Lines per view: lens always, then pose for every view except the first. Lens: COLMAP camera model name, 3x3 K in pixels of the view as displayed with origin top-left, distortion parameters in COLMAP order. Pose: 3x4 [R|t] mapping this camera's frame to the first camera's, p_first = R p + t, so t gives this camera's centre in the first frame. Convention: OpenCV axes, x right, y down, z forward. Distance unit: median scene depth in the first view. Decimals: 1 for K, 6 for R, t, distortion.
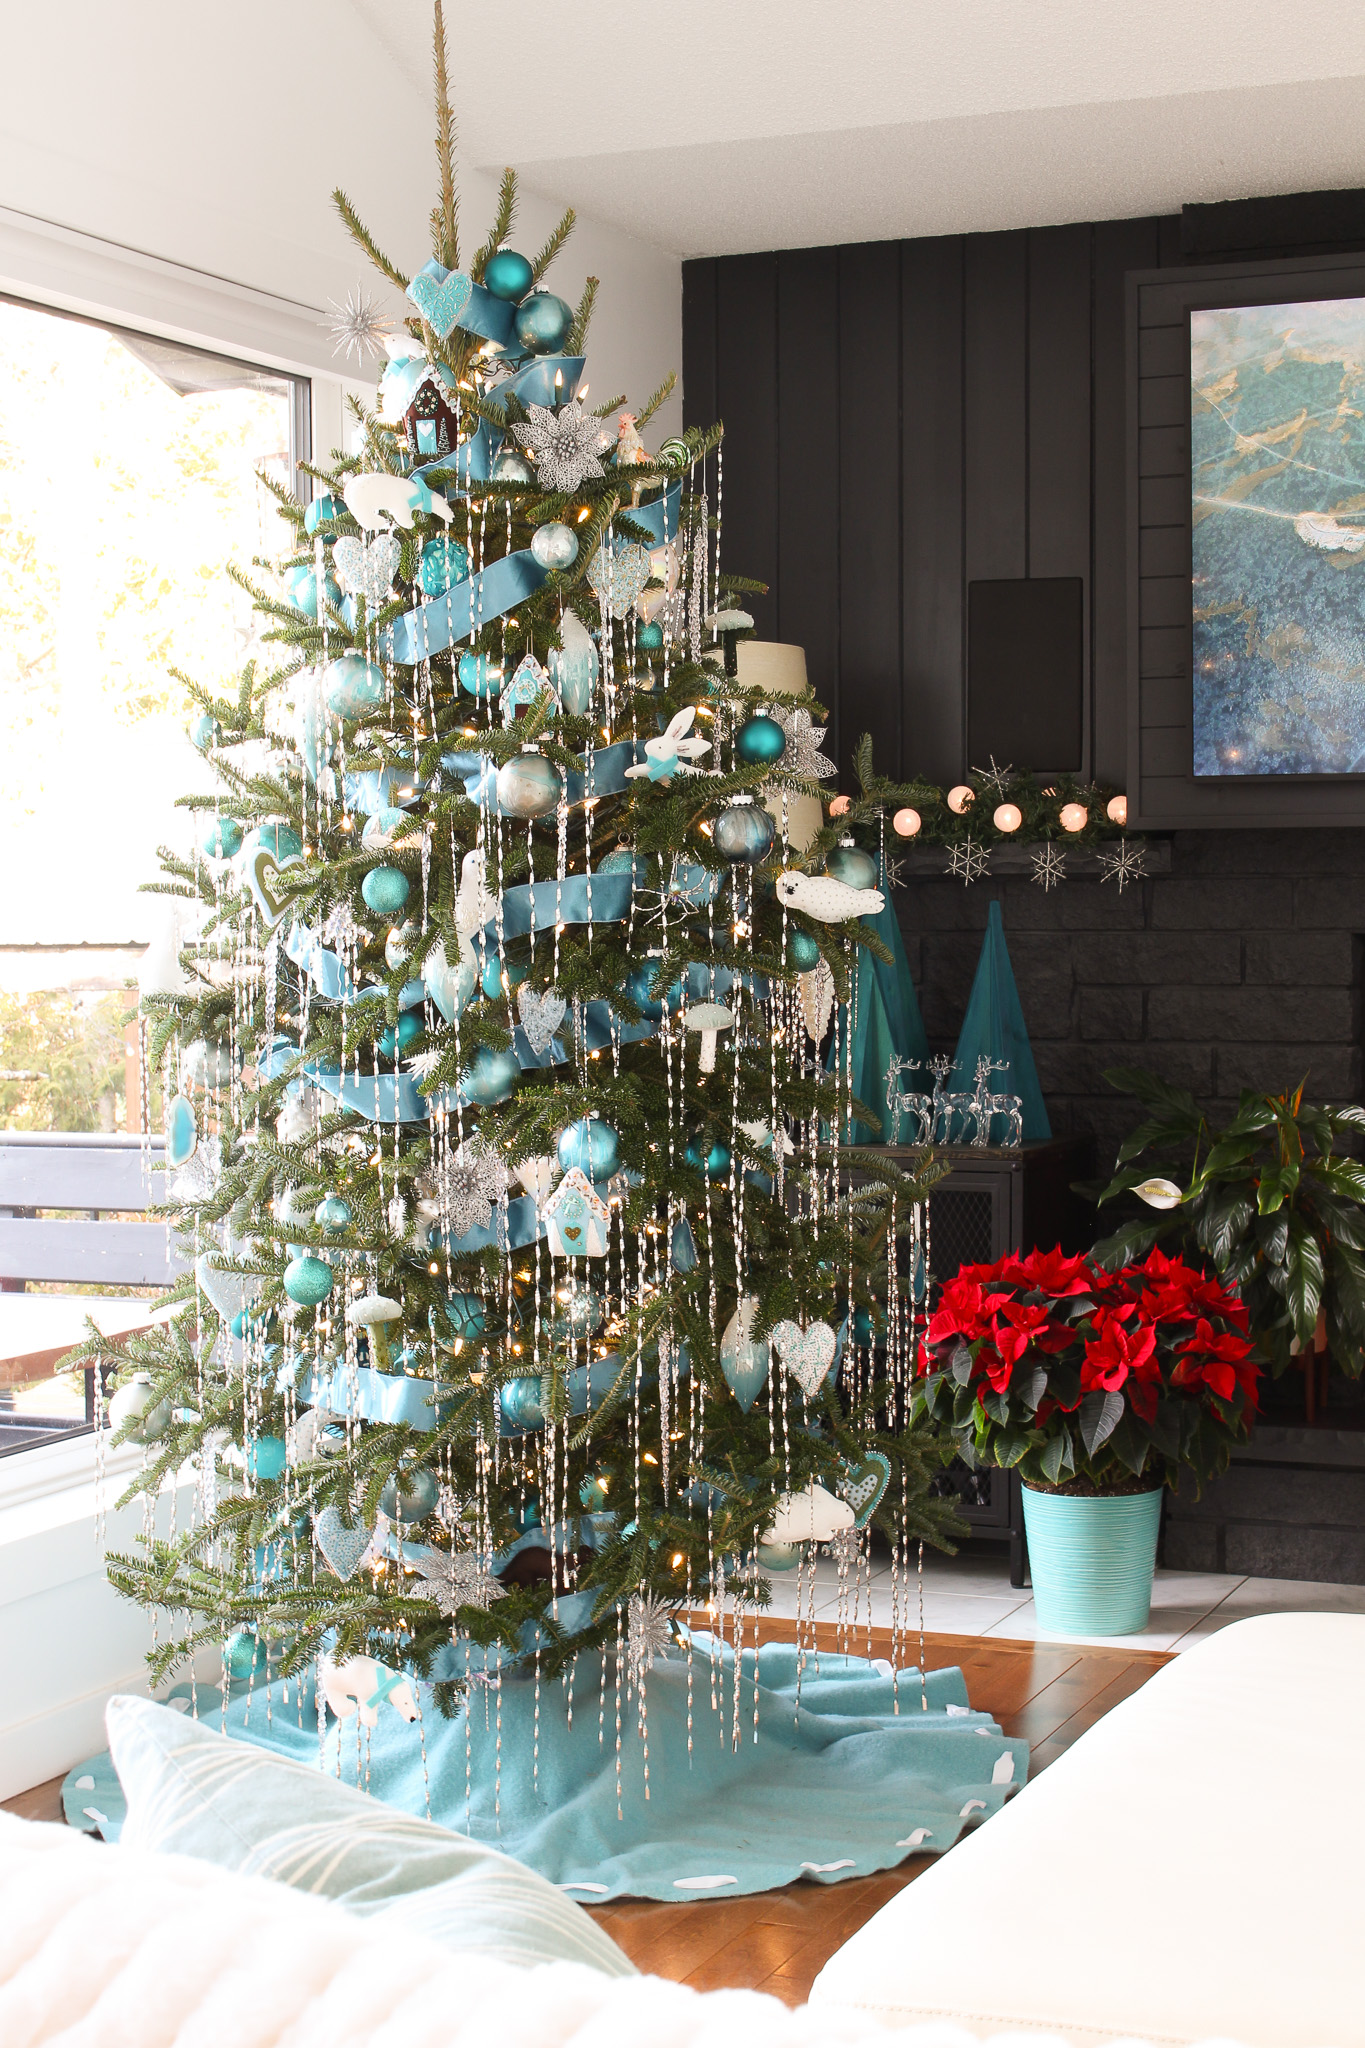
lens RADIAL K [[3194.9, 0, 663.8], [0, 3194.9, 1038.9], [0, 0, 1]] dist [-0.041984, 0.000000]
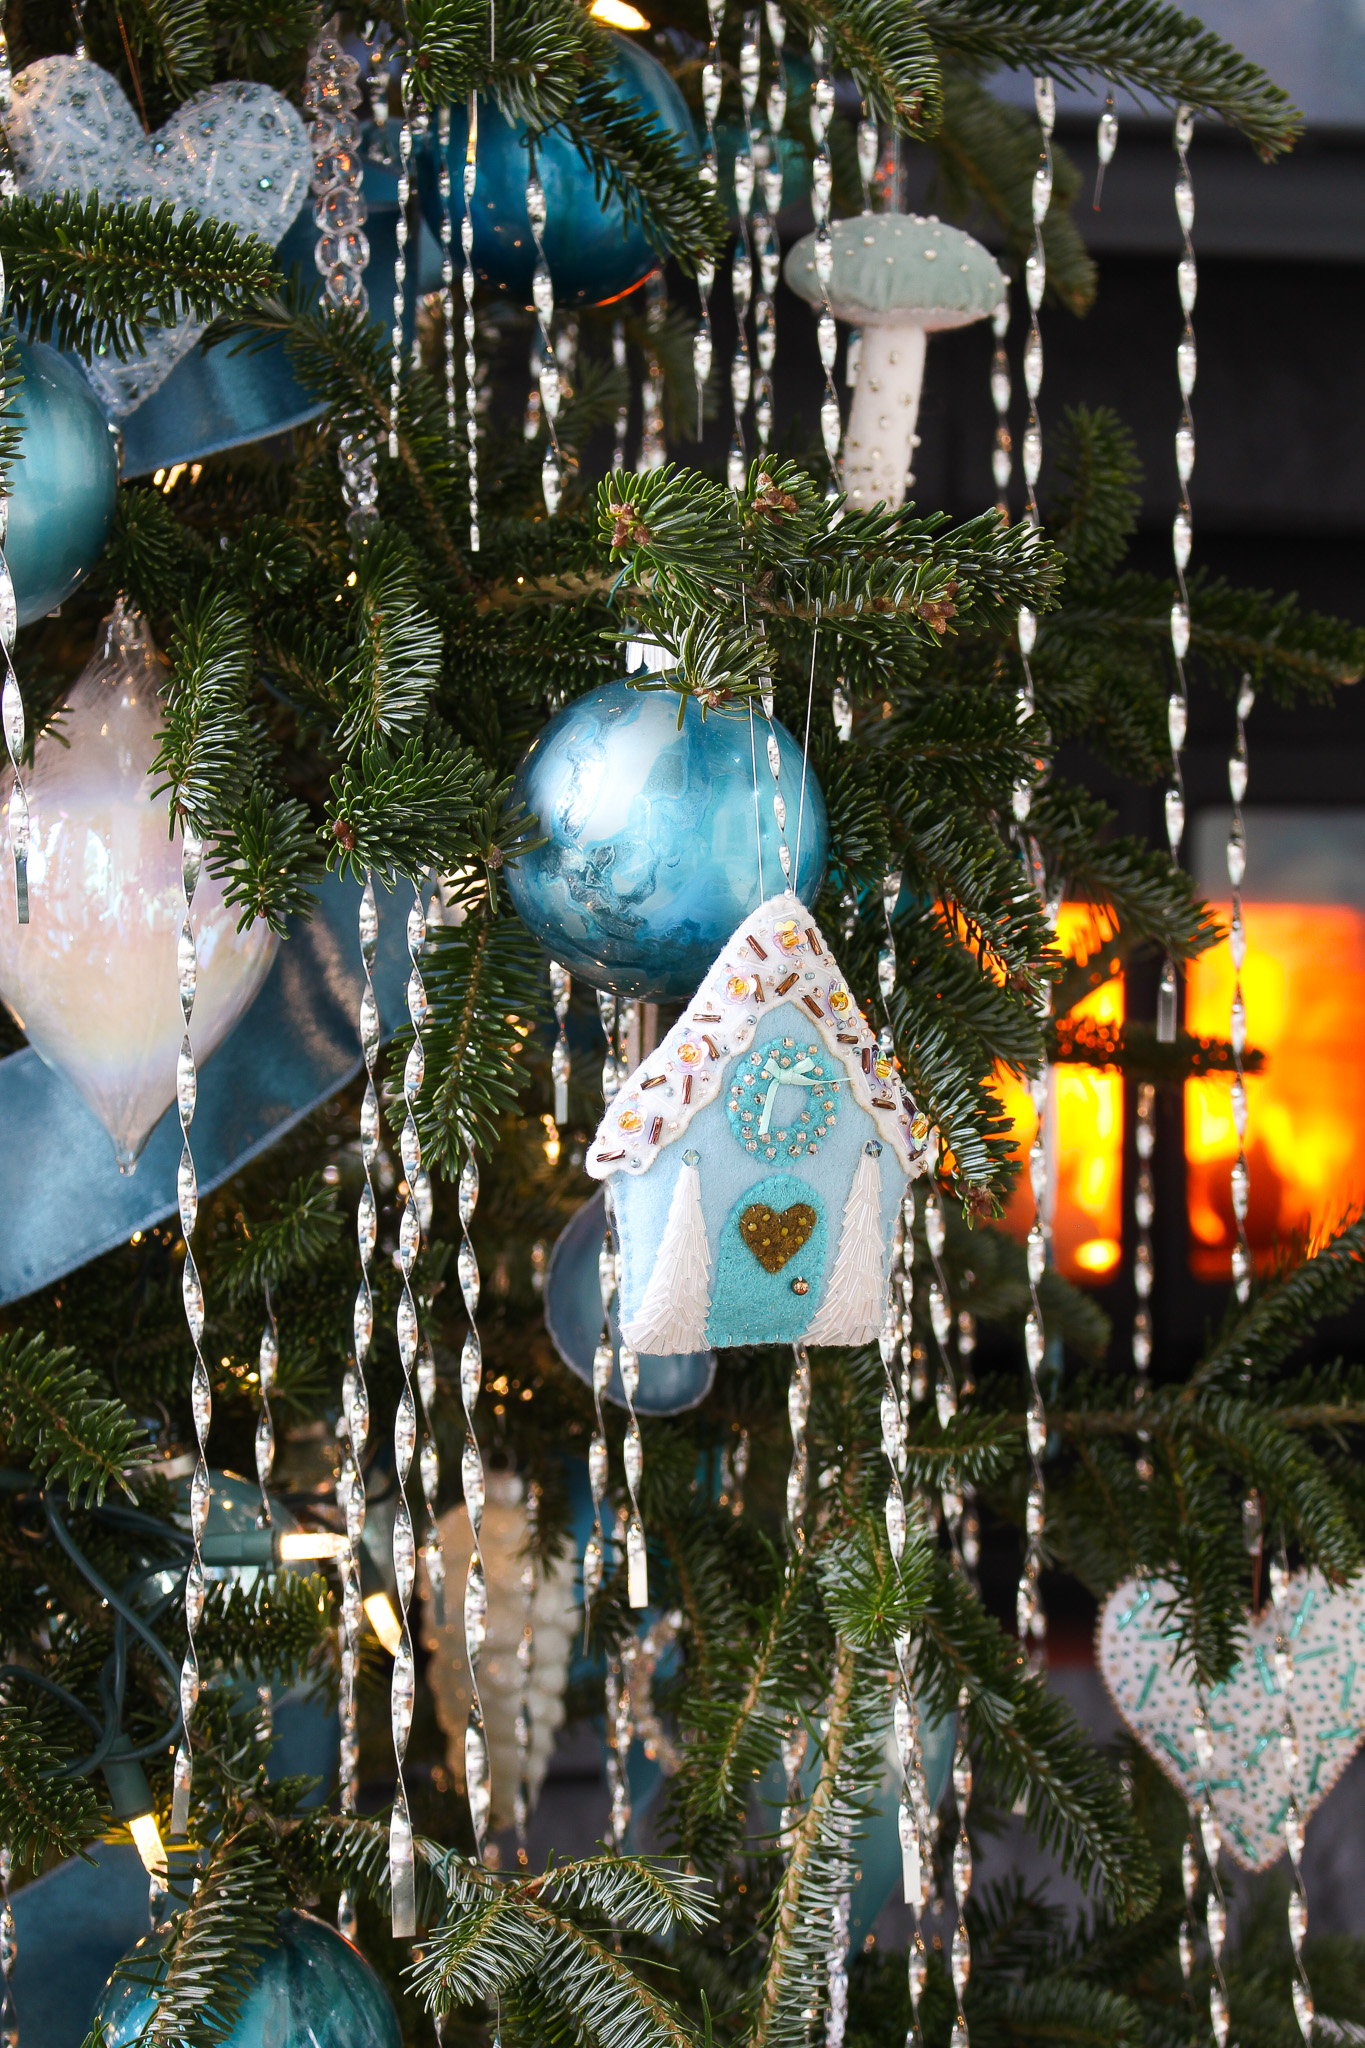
lens RADIAL K [[4433.5, 0, 679.1], [0, 4433.5, 1018.8], [0, 0, 1]] dist [-0.014497, 0.000000]
pose [[0.788369, -0.016752, 0.614975, -0.186989], [0.012385, 0.999859, 0.011359, 0.041424], [-0.615078, -0.001339, 0.788465, 0.735965]]
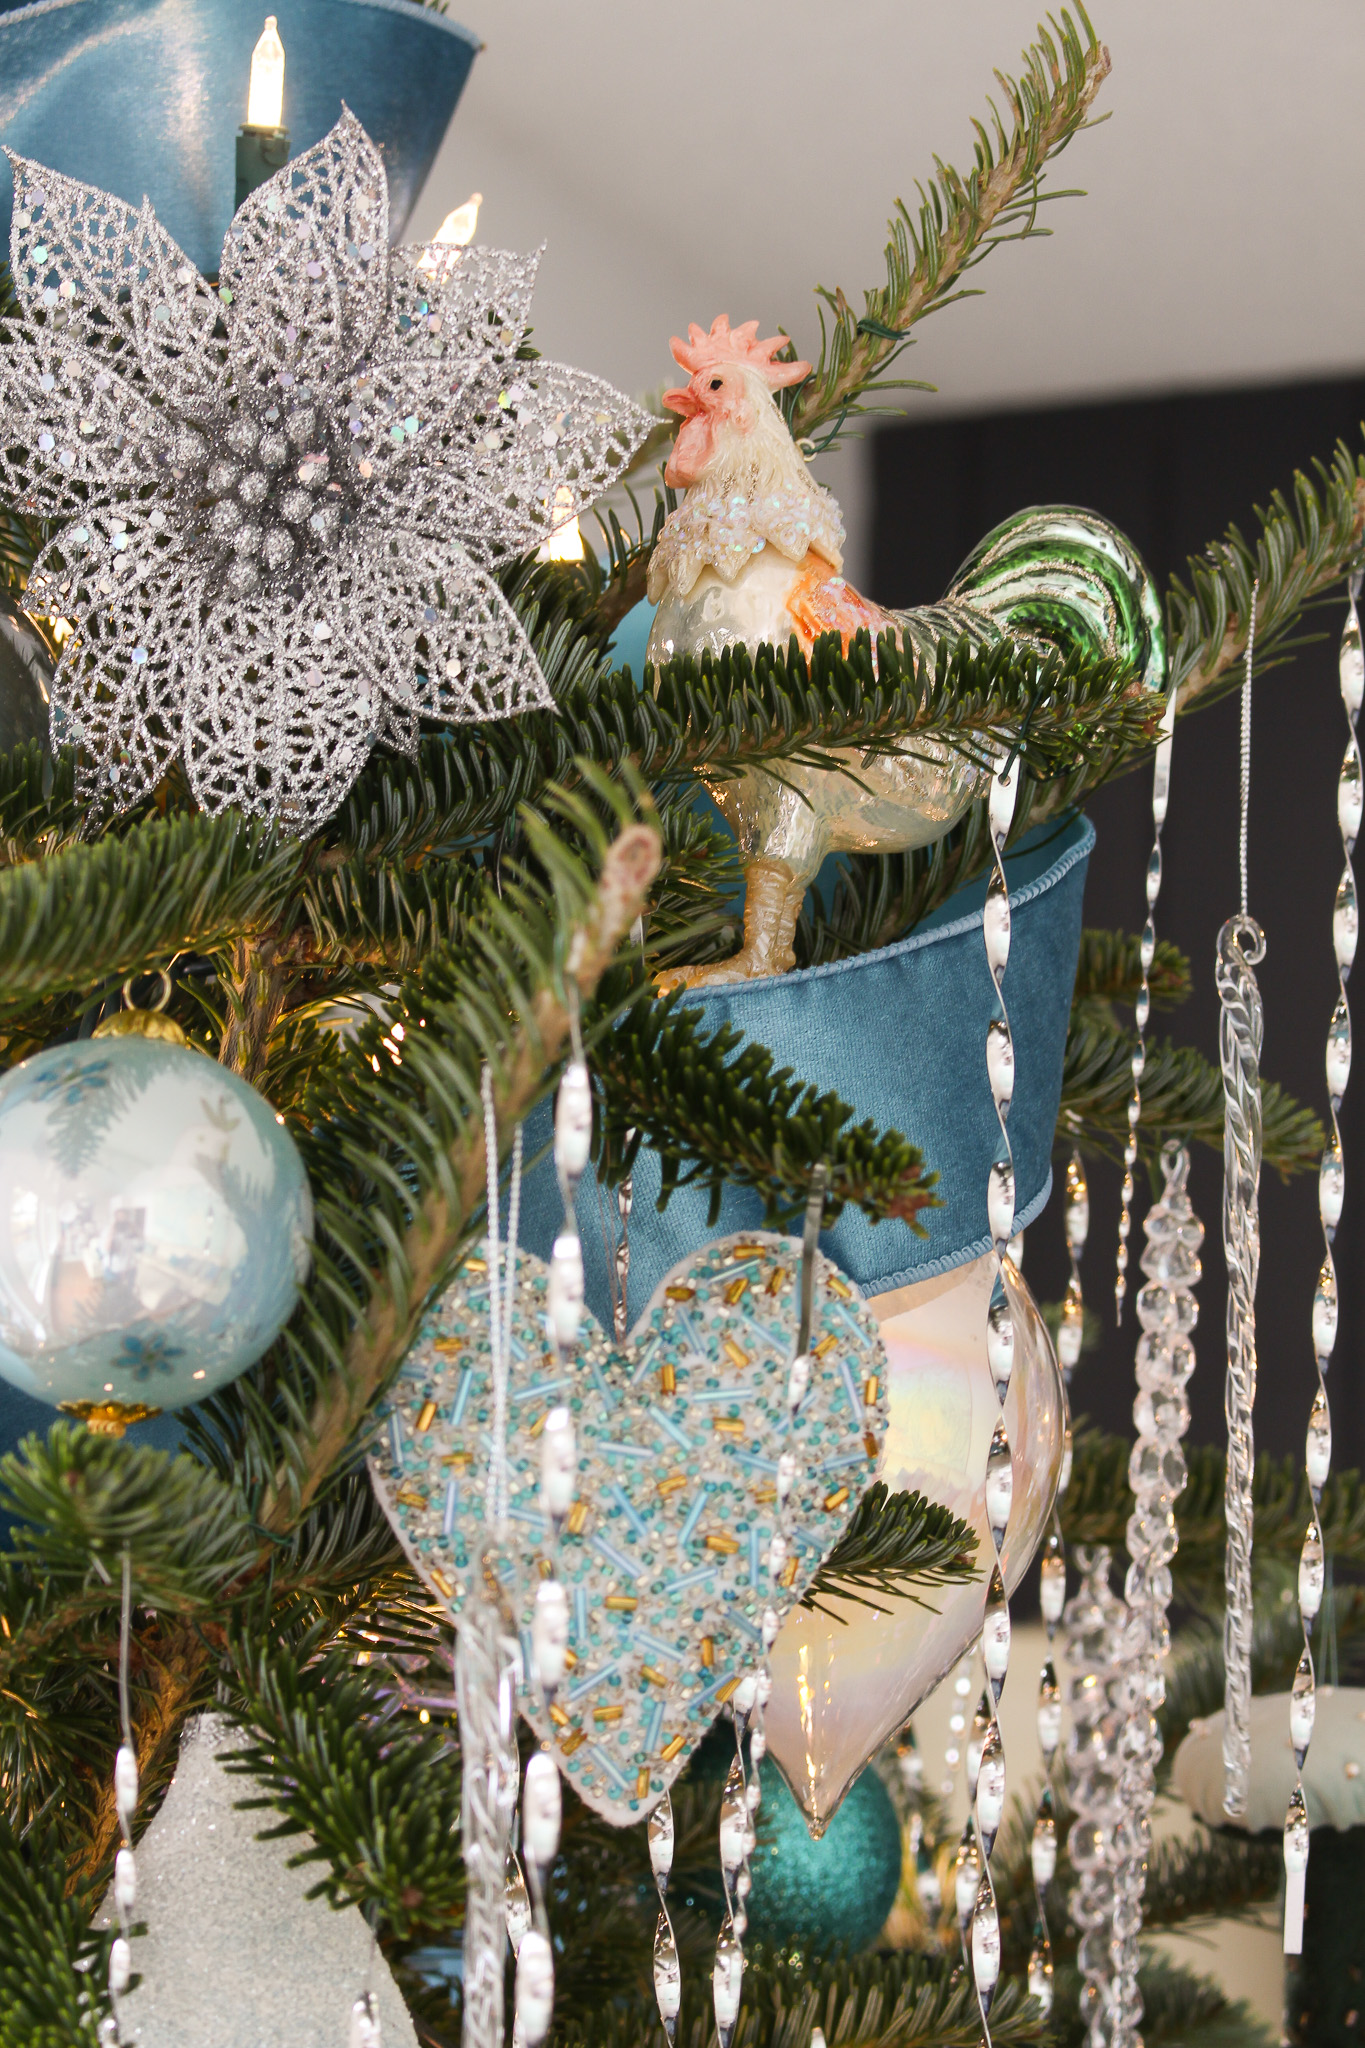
lens RADIAL K [[4907.4, 0, 638.3], [0, 4907.4, 934.0], [0, 0, 1]] dist [0.019885, 0.000000]
pose [[0.999219, 0.037401, -0.012715, -0.011950], [-0.039314, 0.972988, -0.227481, -0.121121], [0.003863, 0.227804, 0.973699, 0.801876]]
